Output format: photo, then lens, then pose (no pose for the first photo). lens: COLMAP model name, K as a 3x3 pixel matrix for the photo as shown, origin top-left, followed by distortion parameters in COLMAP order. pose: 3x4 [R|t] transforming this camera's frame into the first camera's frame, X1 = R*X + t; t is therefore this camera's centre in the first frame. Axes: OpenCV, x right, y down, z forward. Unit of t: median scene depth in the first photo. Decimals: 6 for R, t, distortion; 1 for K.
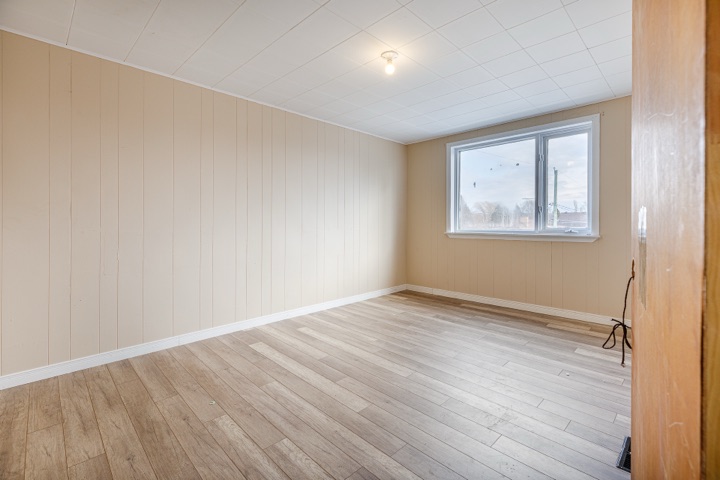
lens RADIAL K [[336.9, 0, 355.7], [0, 336.9, 223.5], [0, 0, 1]] dist [0.006111, 0.000527]
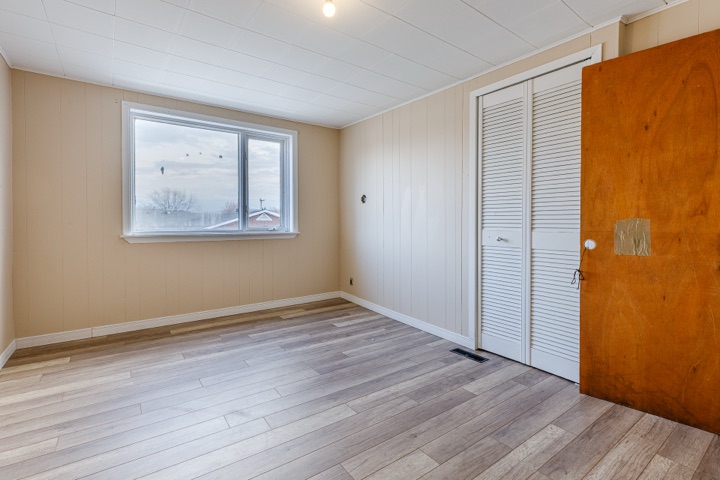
lens RADIAL K [[336.9, 0, 363.4], [0, 336.9, 227.2], [0, 0, 1]] dist [0.006111, 0.000527]
pose [[0.120432, -0.017138, 0.992574, -0.411707], [-0.004222, 0.999833, 0.017775, -0.004560], [-0.992713, -0.006331, 0.120340, 0.564002]]
